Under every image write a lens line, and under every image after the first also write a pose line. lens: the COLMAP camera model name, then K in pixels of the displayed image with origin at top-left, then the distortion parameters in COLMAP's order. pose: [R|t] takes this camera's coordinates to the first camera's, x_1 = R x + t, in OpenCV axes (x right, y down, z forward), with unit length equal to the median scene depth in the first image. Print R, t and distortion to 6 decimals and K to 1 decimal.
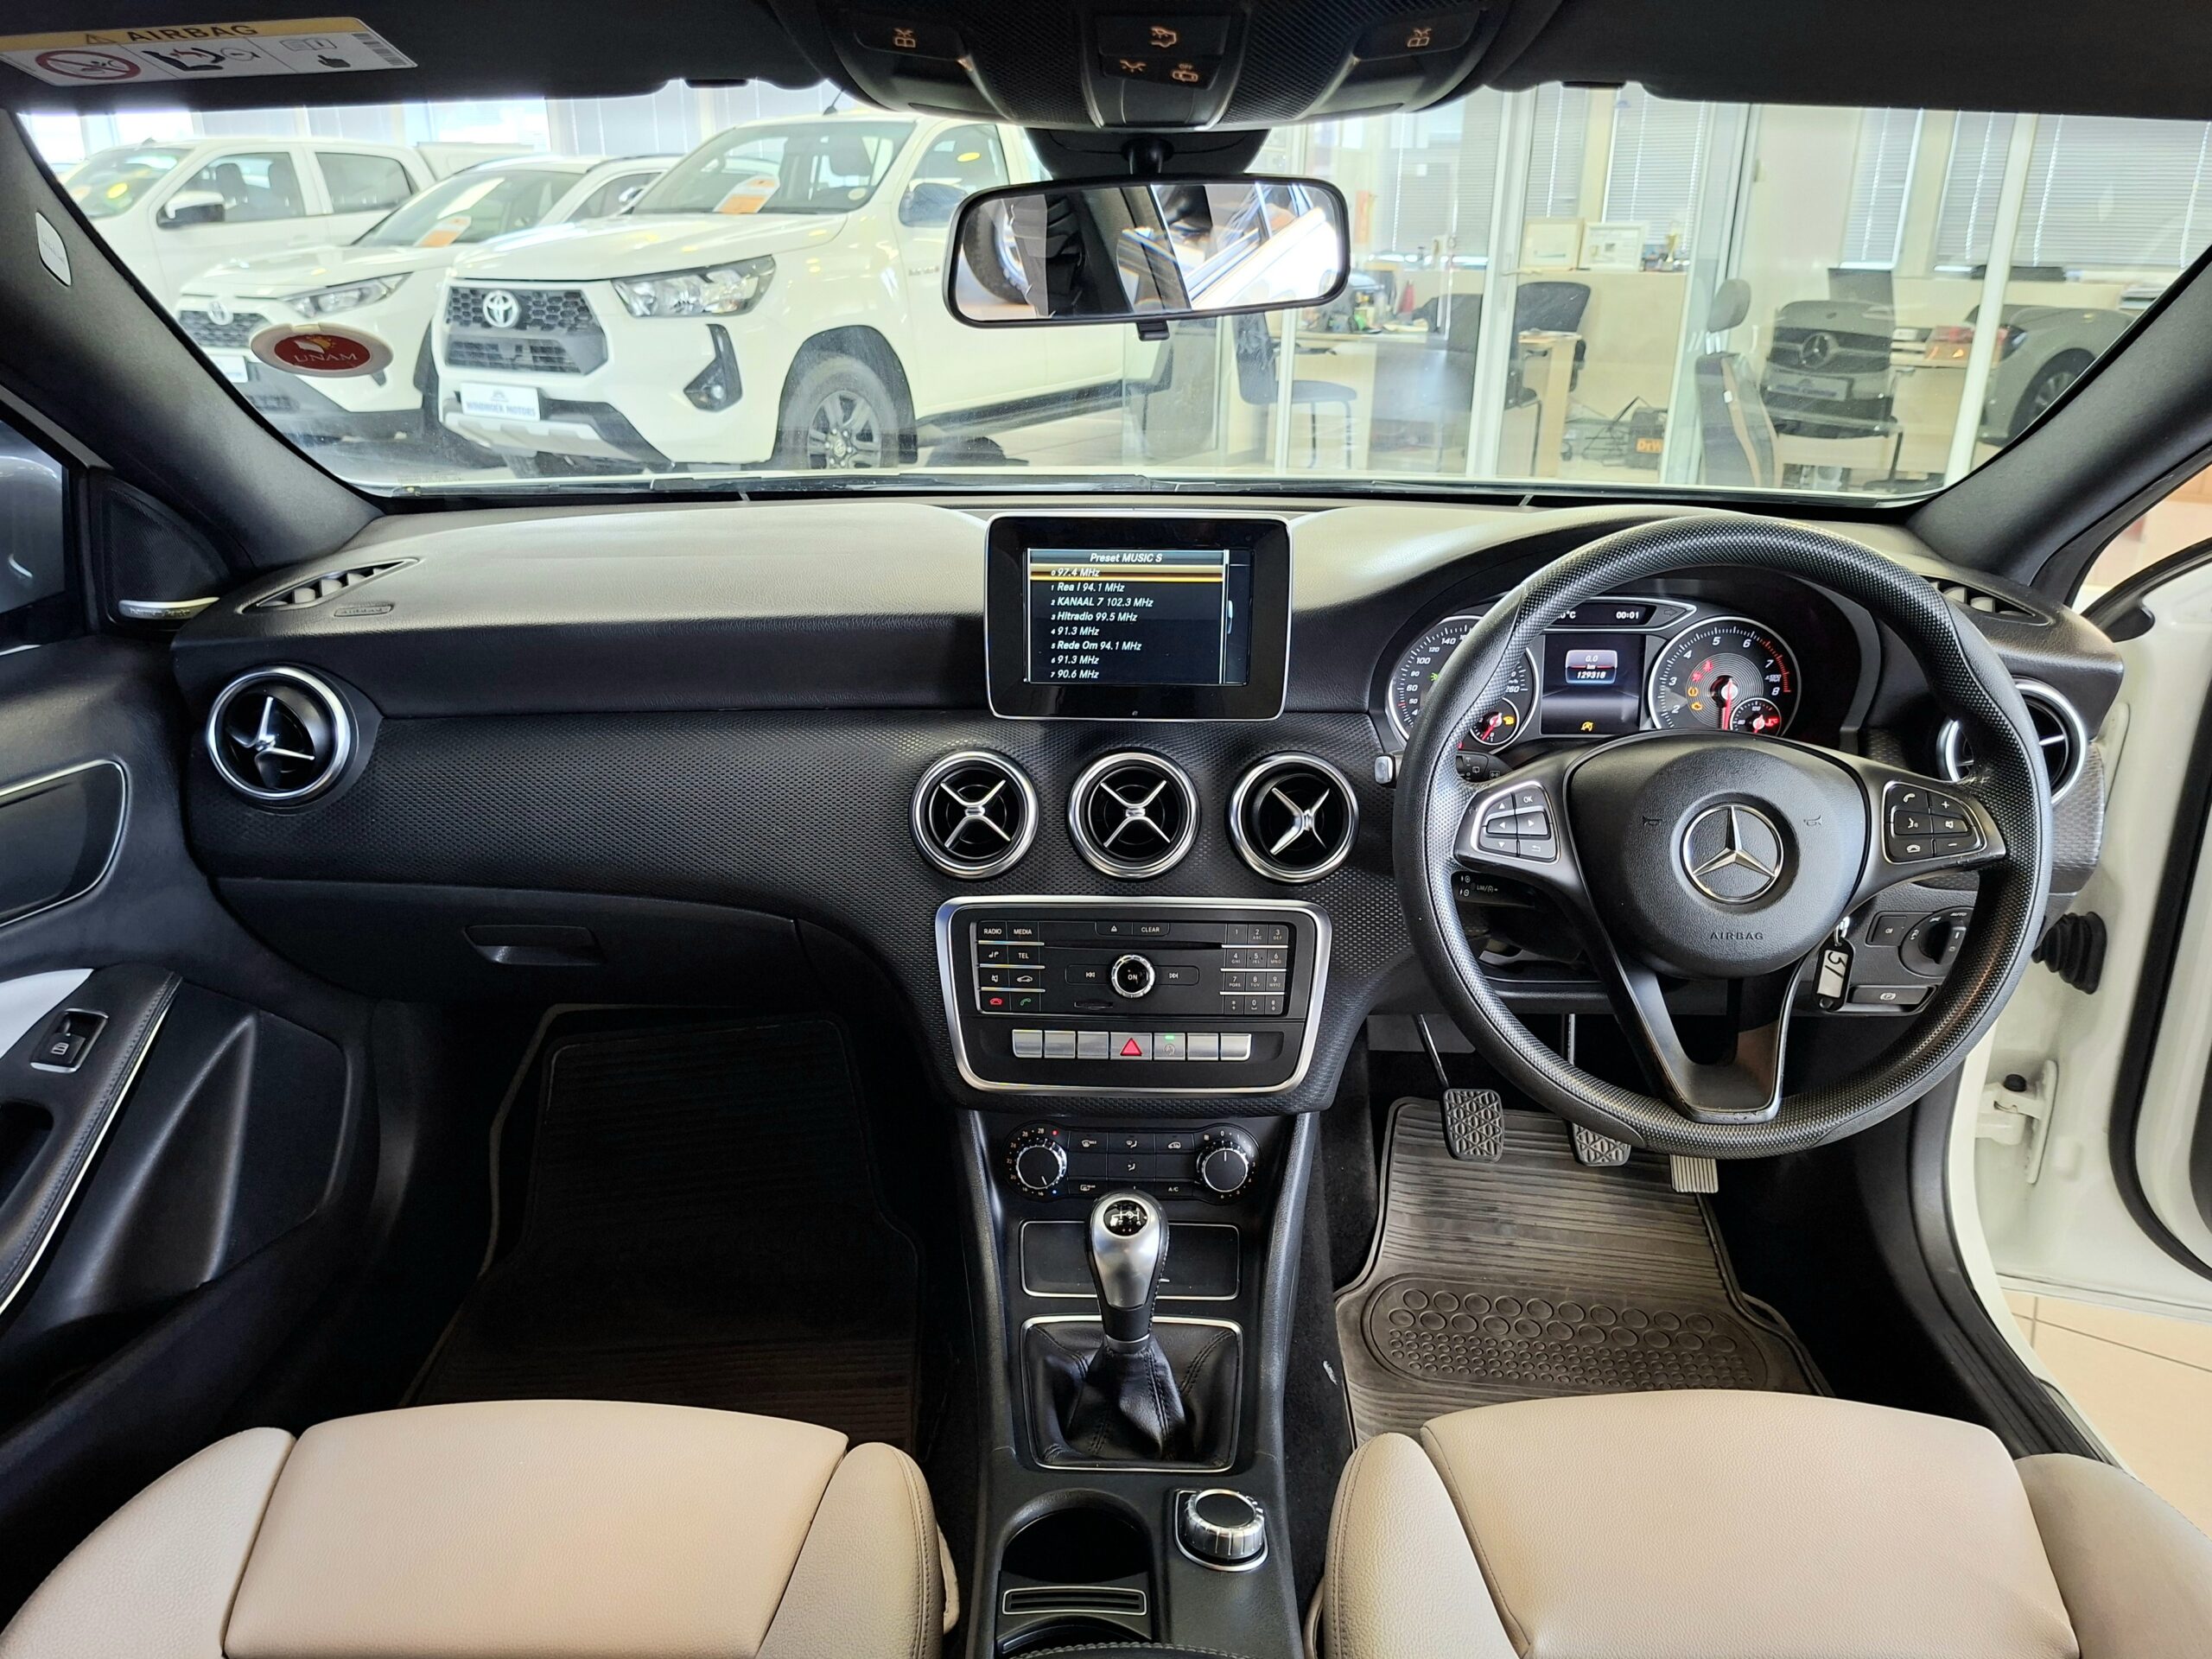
lens RADIAL K [[1577.9, 0, 1104.6], [0, 1577.9, 829.1], [0, 0, 1]] dist [0.043421, -0.017956]
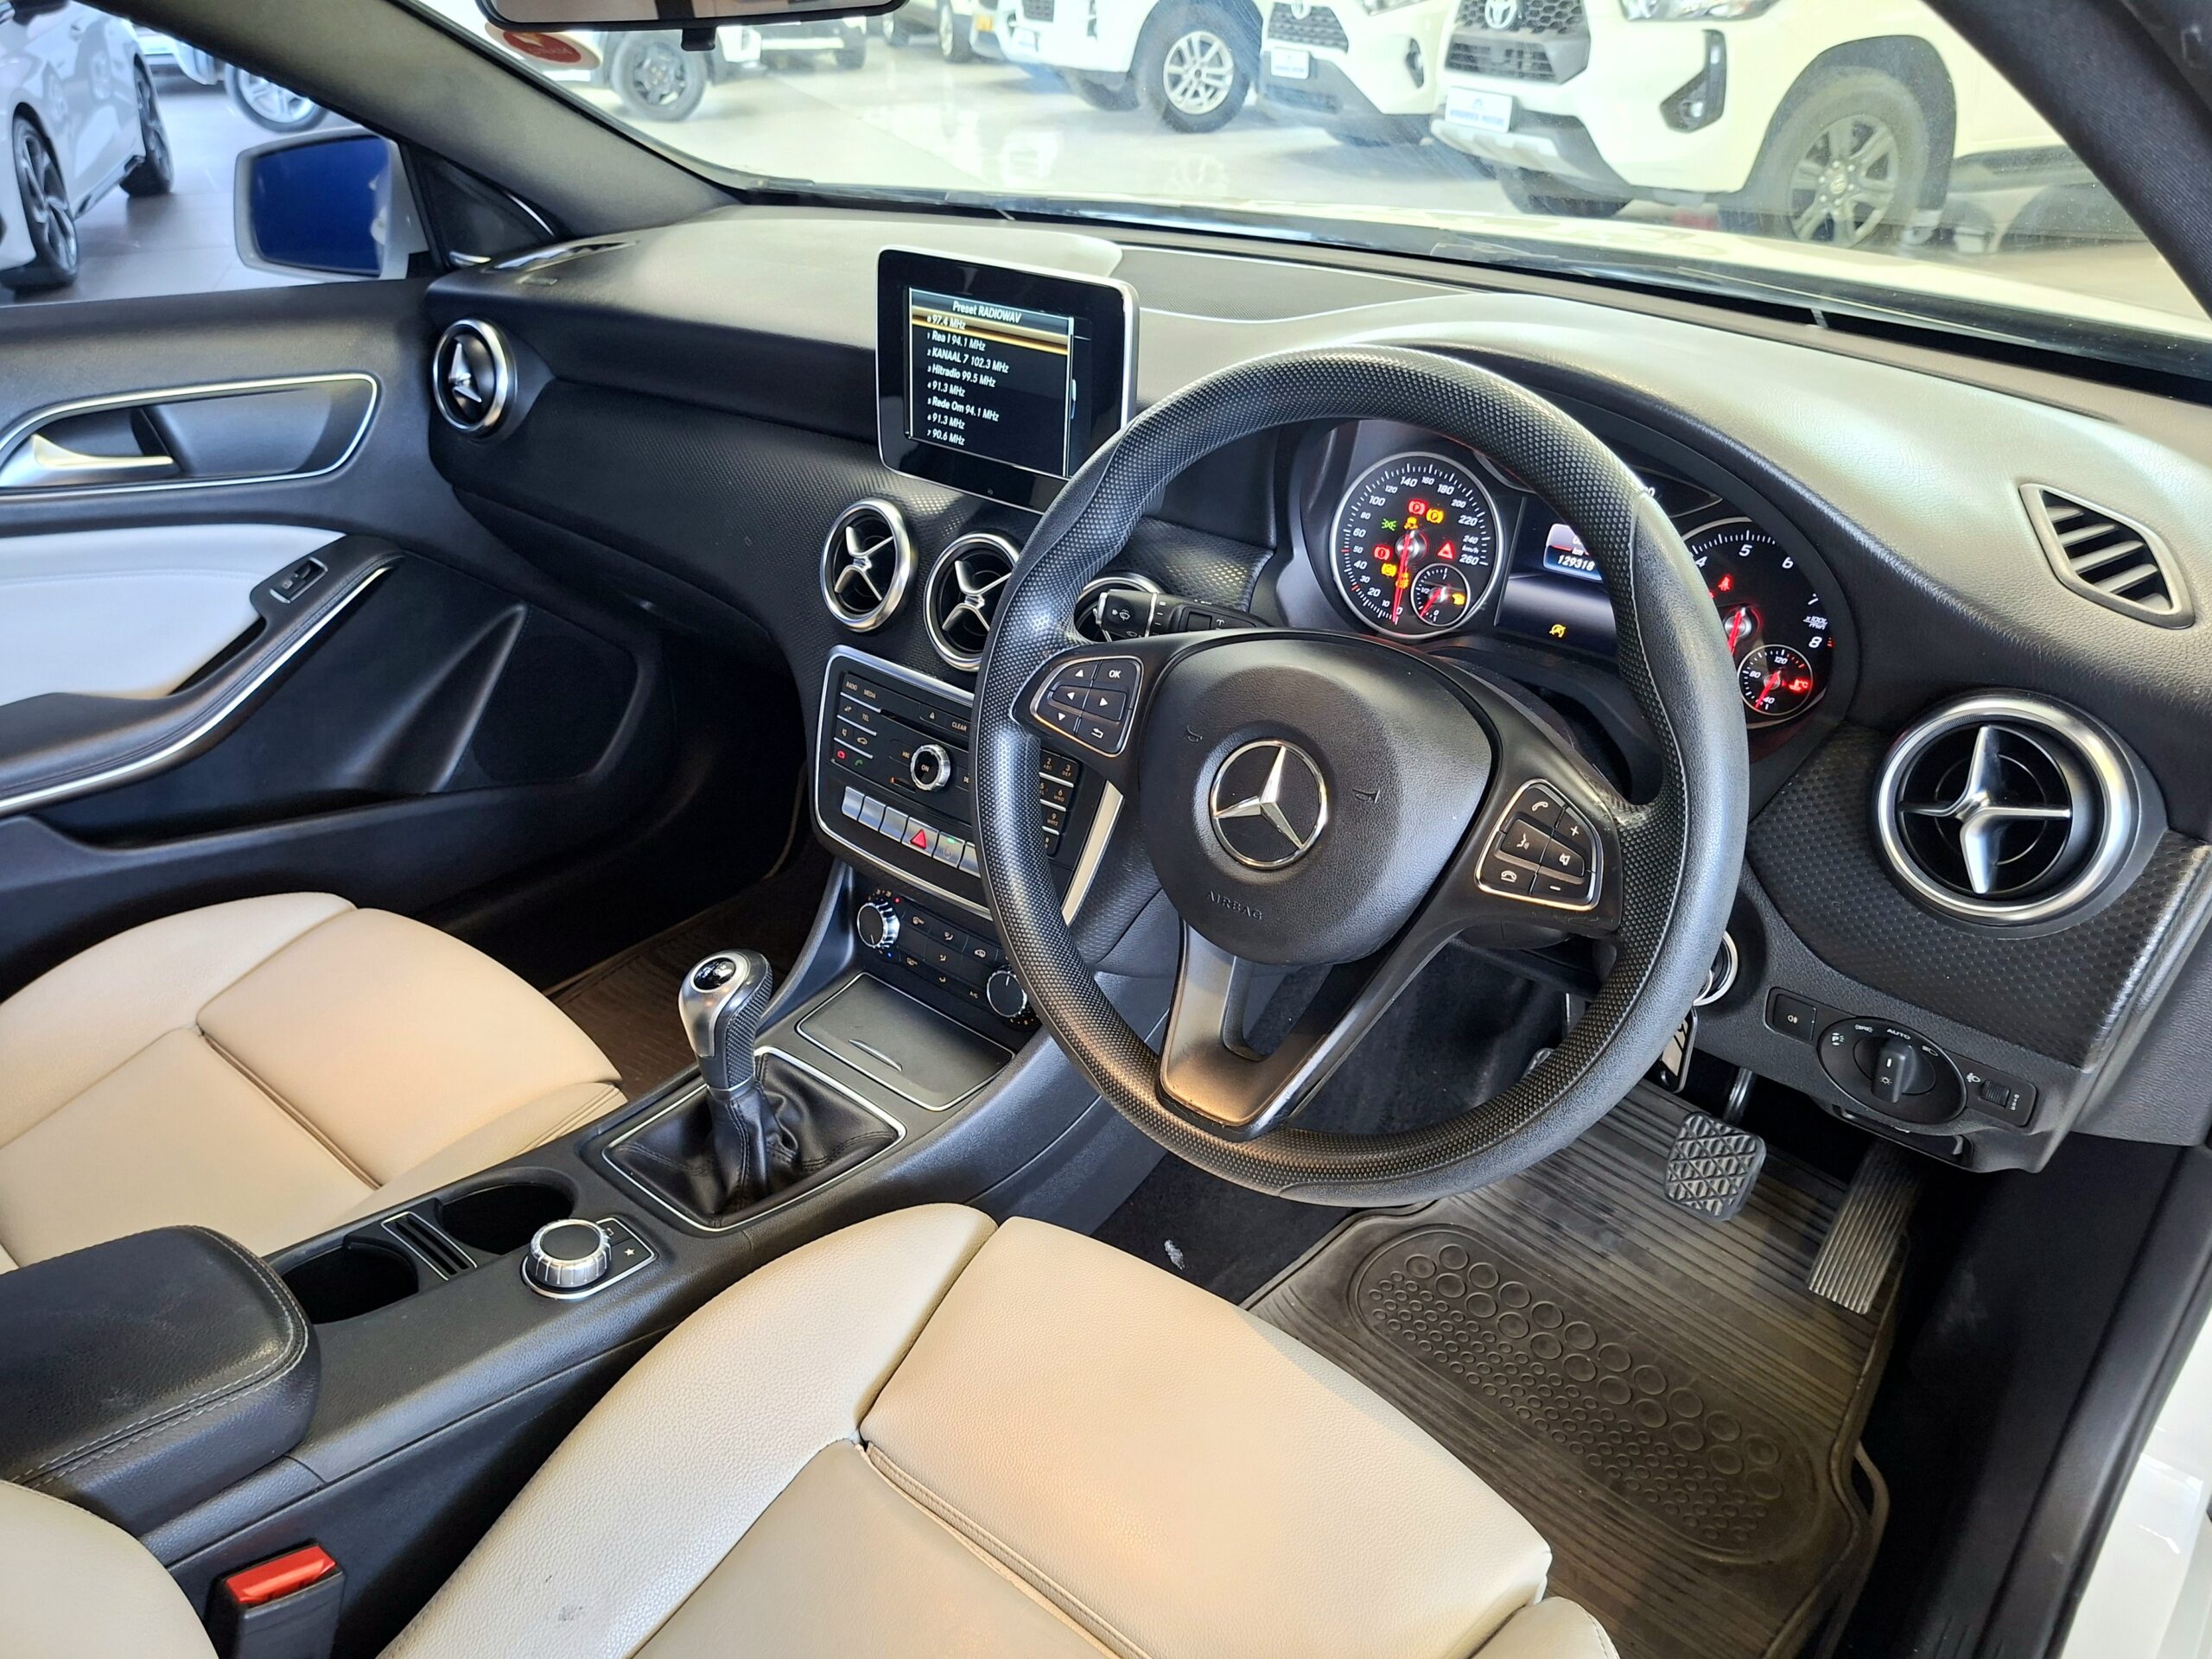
lens RADIAL K [[1577.9, 0, 1101.9], [0, 1577.9, 824.1], [0, 0, 1]] dist [0.043421, -0.017956]
pose [[0.782069, 0.302518, -0.544840, 0.624183], [-0.214491, 0.951524, 0.220443, -0.105810], [0.585116, -0.055538, 0.809046, 0.293307]]
